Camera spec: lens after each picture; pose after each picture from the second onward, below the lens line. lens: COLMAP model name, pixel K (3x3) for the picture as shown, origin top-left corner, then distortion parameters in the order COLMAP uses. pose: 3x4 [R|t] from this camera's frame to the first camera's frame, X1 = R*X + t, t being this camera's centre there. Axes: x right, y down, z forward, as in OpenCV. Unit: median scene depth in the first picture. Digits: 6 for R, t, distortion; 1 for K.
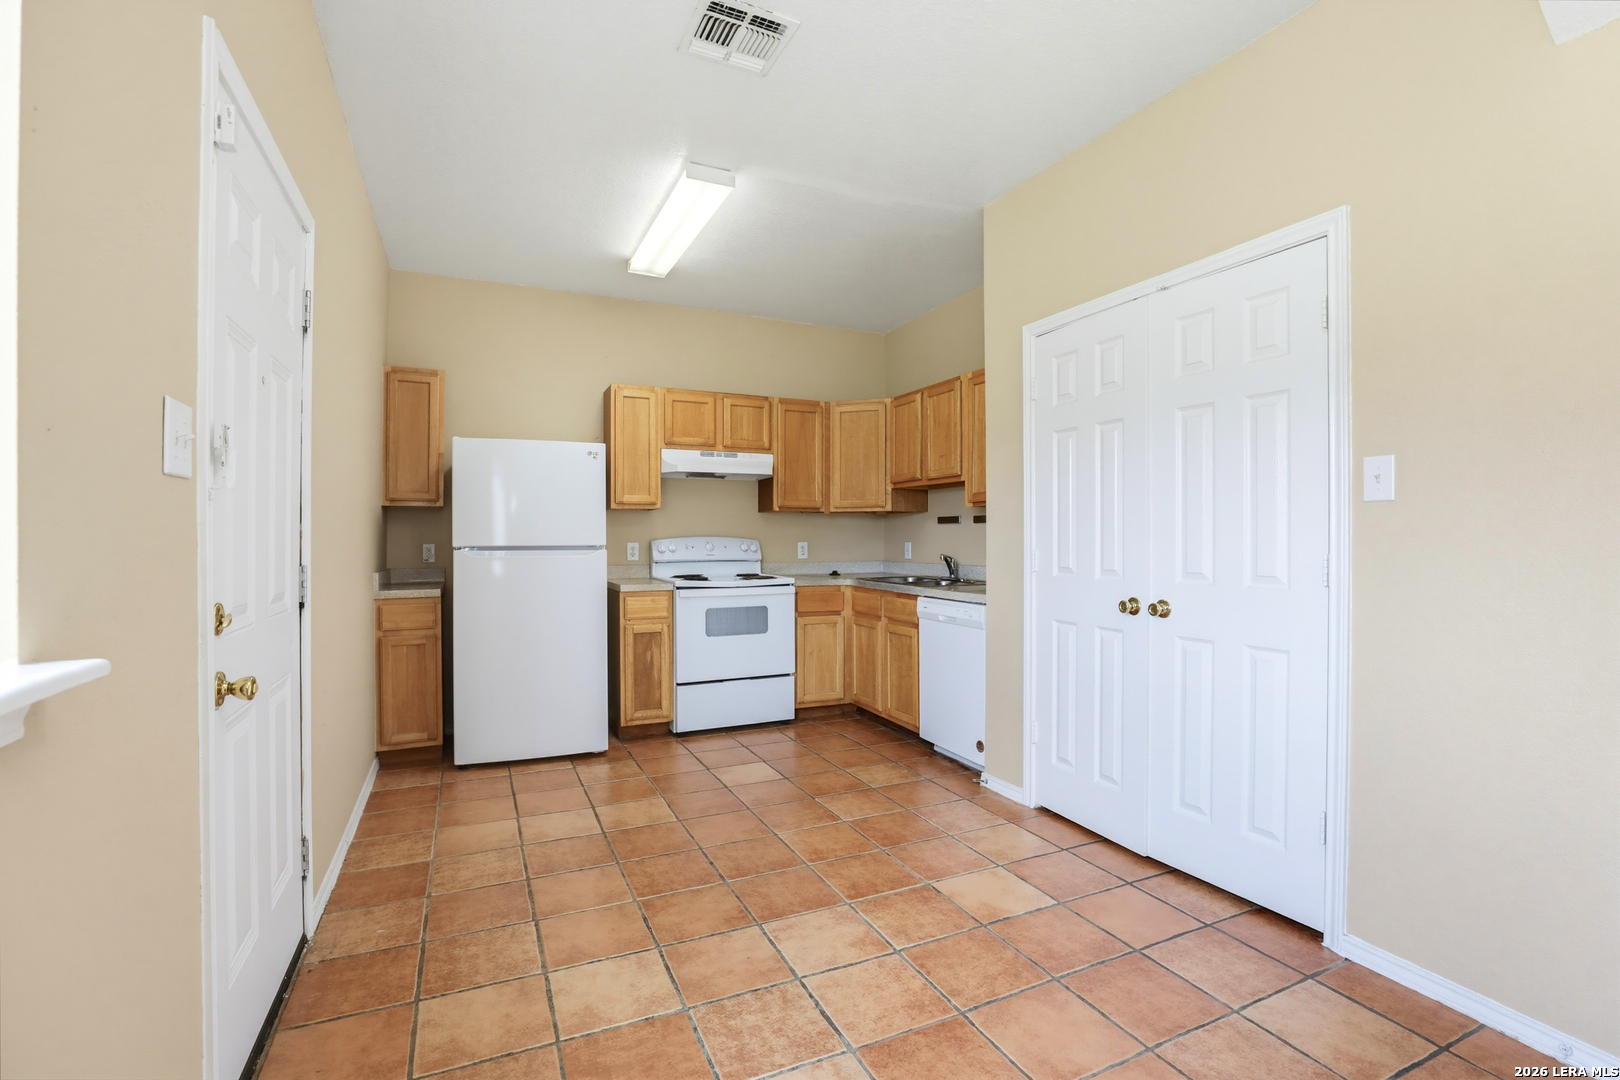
lens RADIAL K [[745.6, 0, 828.3], [0, 745.6, 542.0], [0, 0, 1]] dist [-0.035436, 0.001334]
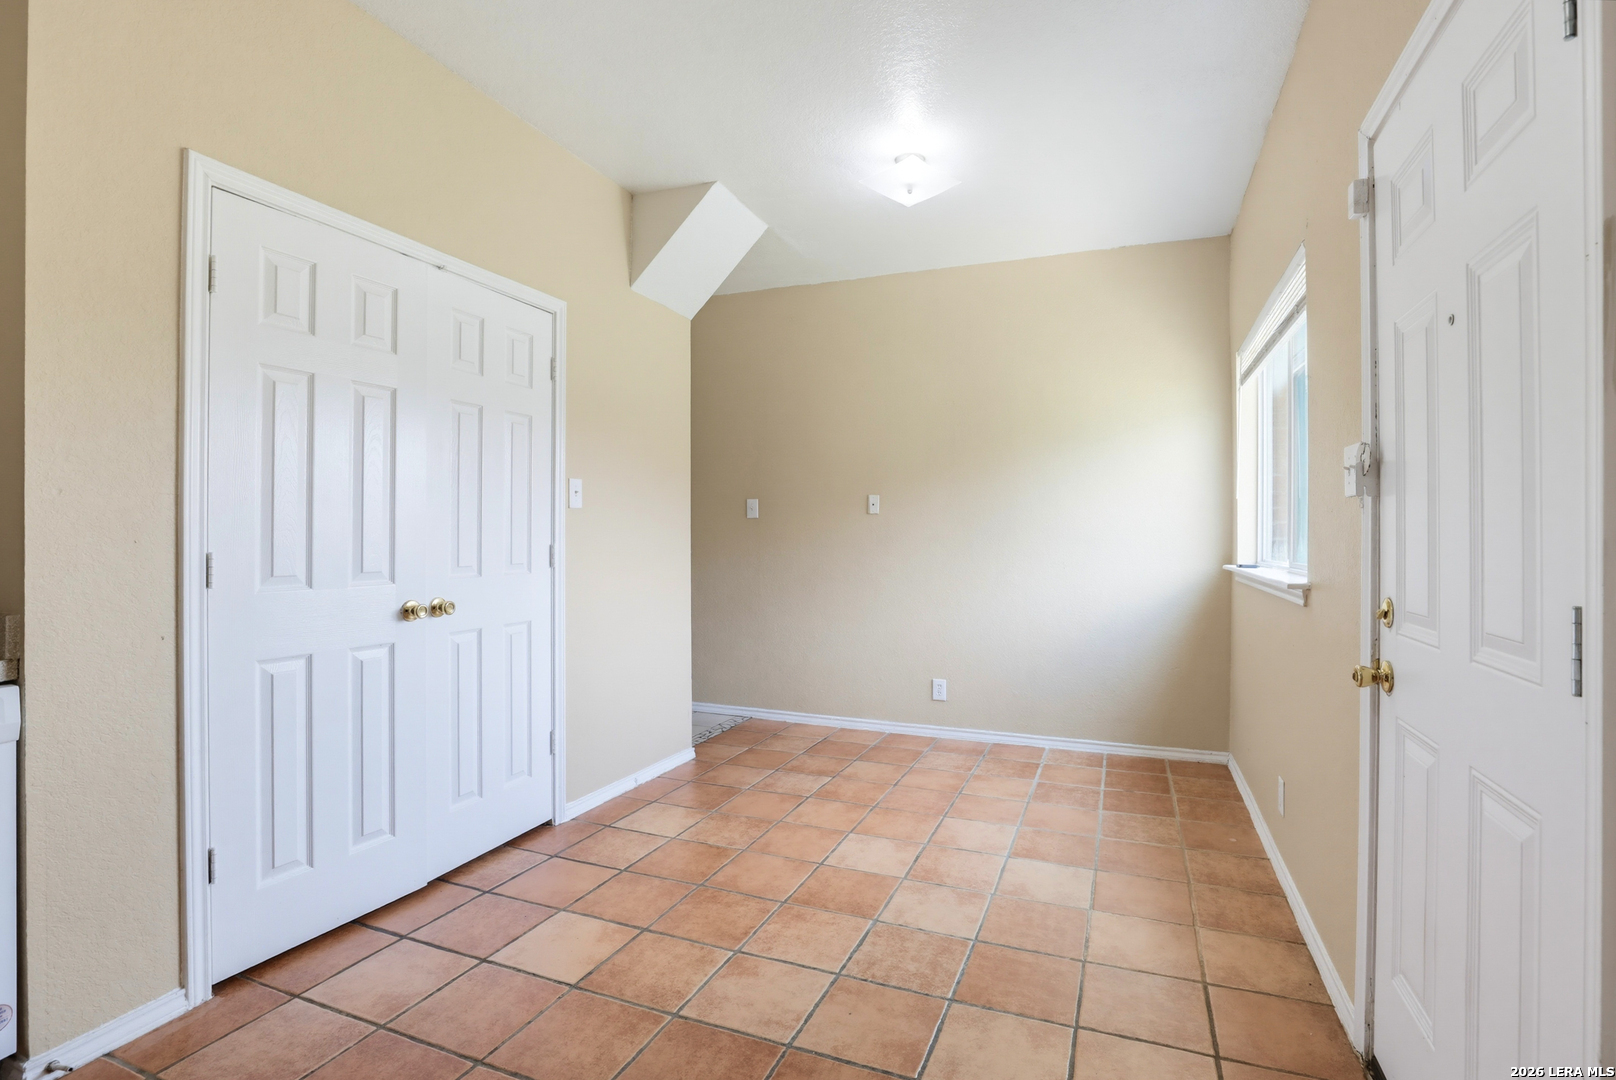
lens RADIAL K [[765.9, 0, 828.9], [0, 765.9, 539.2], [0, 0, 1]] dist [-0.035531, 0.005857]
pose [[-0.675636, -0.011601, 0.737144, -0.345172], [0.000287, 0.999872, 0.015998, -0.007102], [-0.737235, 0.011020, -0.675546, 0.747111]]
